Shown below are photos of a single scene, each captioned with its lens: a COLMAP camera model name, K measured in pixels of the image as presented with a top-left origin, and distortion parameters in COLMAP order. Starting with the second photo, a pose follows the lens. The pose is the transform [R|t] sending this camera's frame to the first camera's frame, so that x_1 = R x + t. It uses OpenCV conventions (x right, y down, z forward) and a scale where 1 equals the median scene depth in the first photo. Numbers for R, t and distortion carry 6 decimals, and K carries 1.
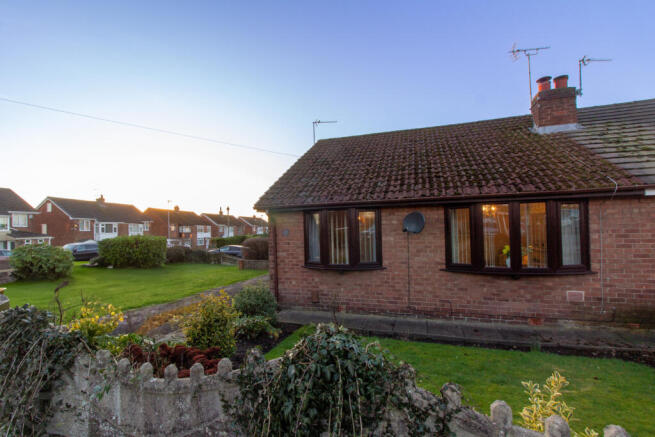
lens RADIAL K [[306.3, 0, 327.2], [0, 306.3, 215.6], [0, 0, 1]] dist [-0.024863, 0.000402]
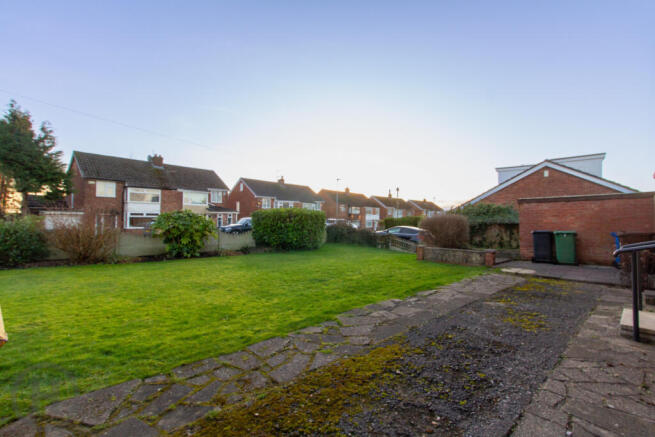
lens RADIAL K [[306.3, 0, 327.2], [0, 306.3, 215.6], [0, 0, 1]] dist [-0.024863, 0.000402]
pose [[0.859672, 0.024689, -0.510250, -0.049753], [-0.001591, 0.998956, 0.045656, 0.021107], [0.510844, -0.038437, 0.858814, 0.140660]]
